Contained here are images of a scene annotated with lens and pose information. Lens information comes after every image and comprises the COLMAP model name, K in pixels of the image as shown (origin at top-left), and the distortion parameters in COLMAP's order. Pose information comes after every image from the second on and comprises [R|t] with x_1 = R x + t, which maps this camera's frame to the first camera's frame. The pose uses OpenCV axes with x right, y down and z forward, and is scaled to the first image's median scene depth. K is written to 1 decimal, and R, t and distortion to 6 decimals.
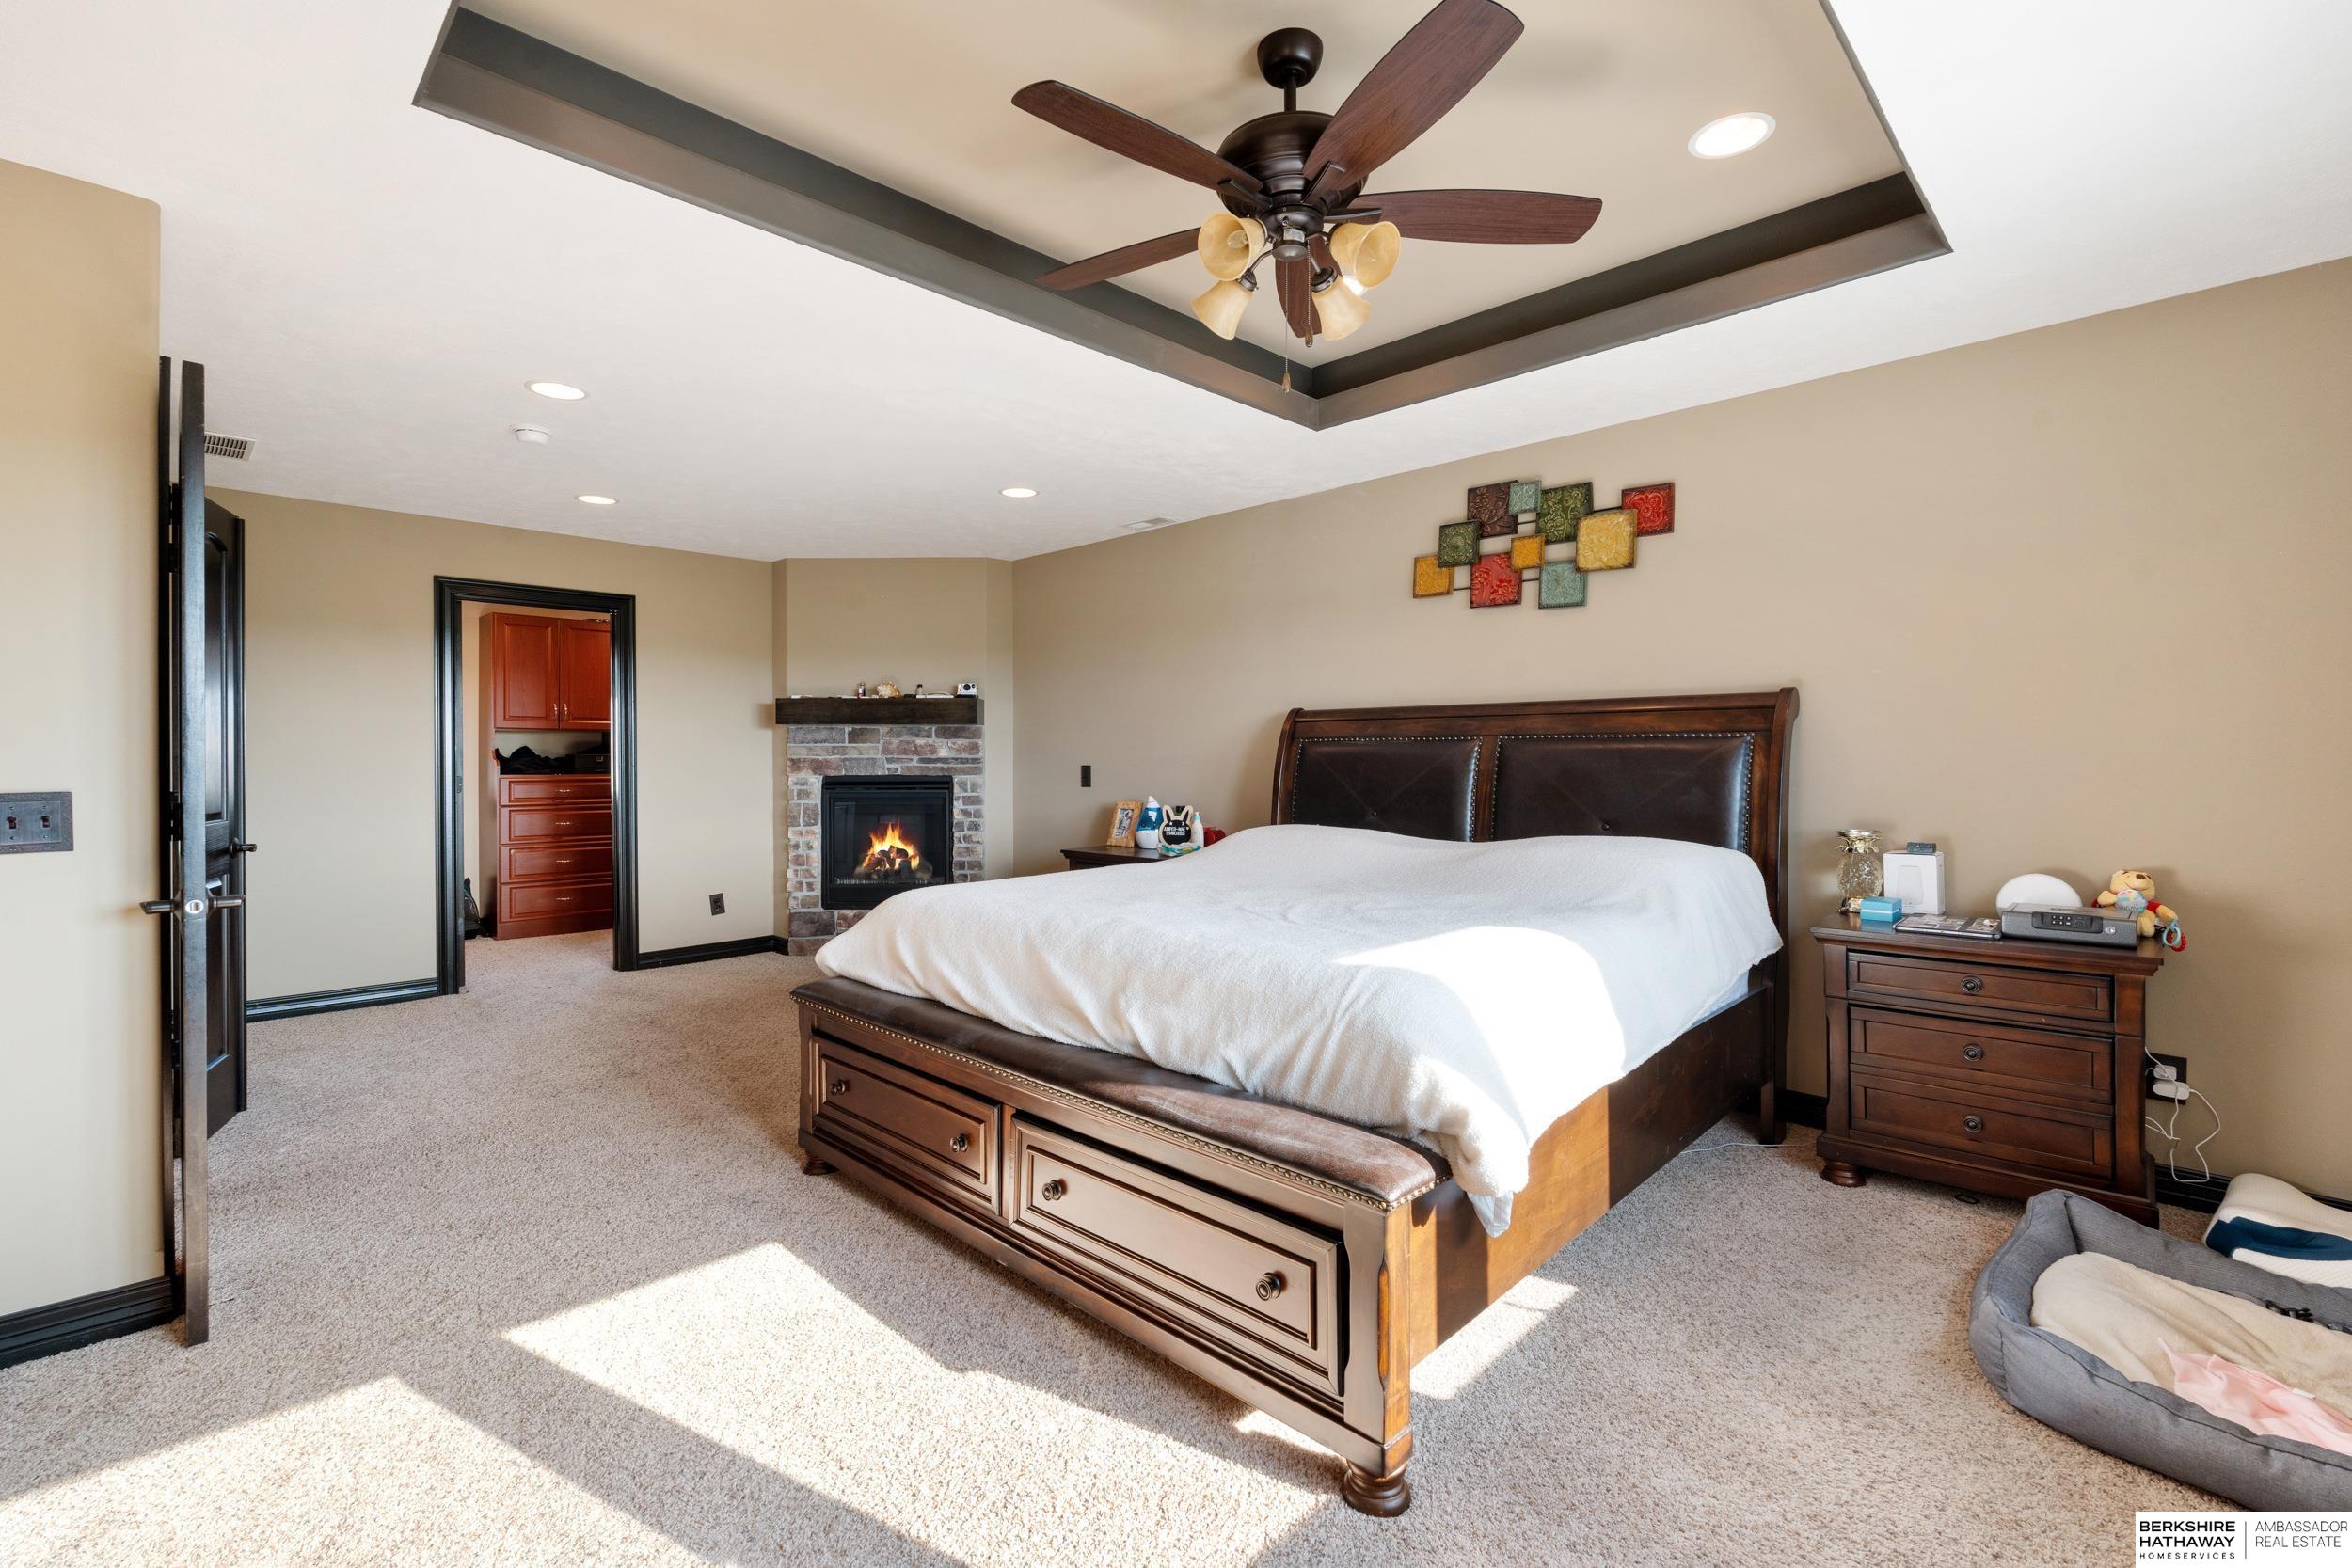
lens RADIAL K [[1041.1, 0, 1178.2], [0, 1041.1, 786.3], [0, 0, 1]] dist [-0.021207, -0.000966]
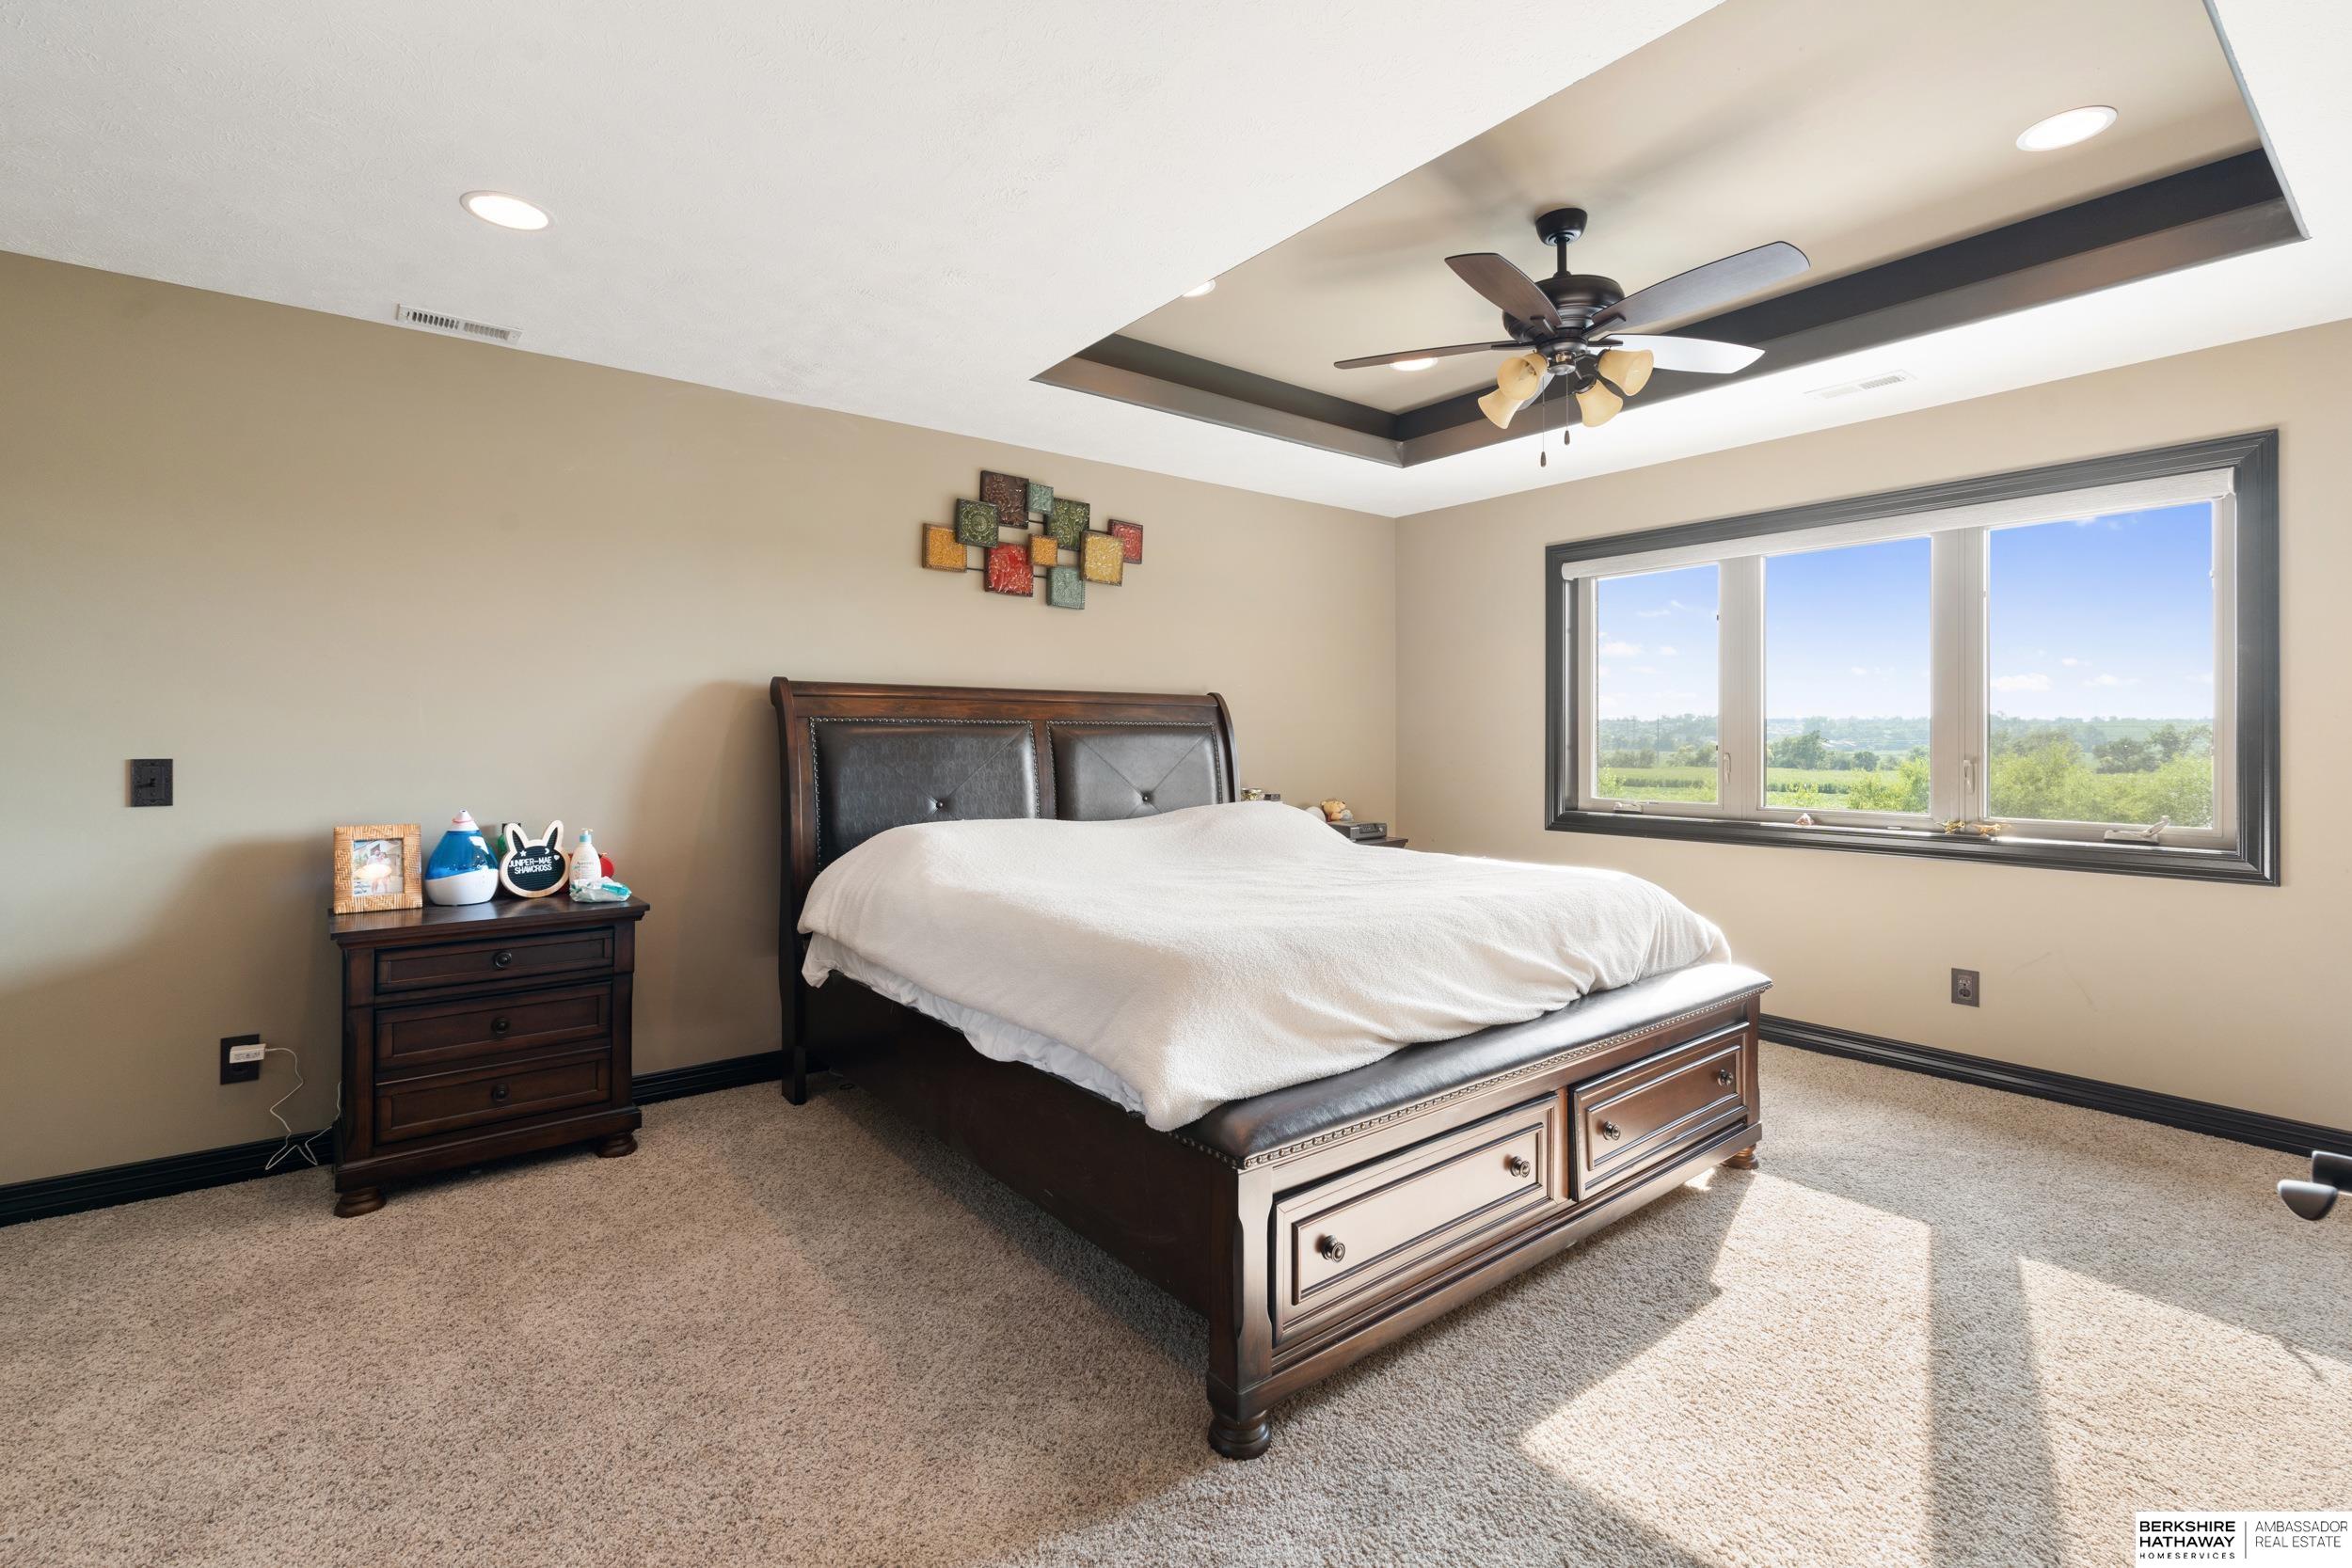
lens RADIAL K [[1041.1, 0, 1191.1], [0, 1041.1, 730.1], [0, 0, 1]] dist [-0.021207, -0.000966]
pose [[0.122369, 0.009462, 0.992440, -0.703660], [0.027006, 0.999553, -0.012860, -0.021527], [-0.992117, 0.028375, 0.122058, 0.711796]]
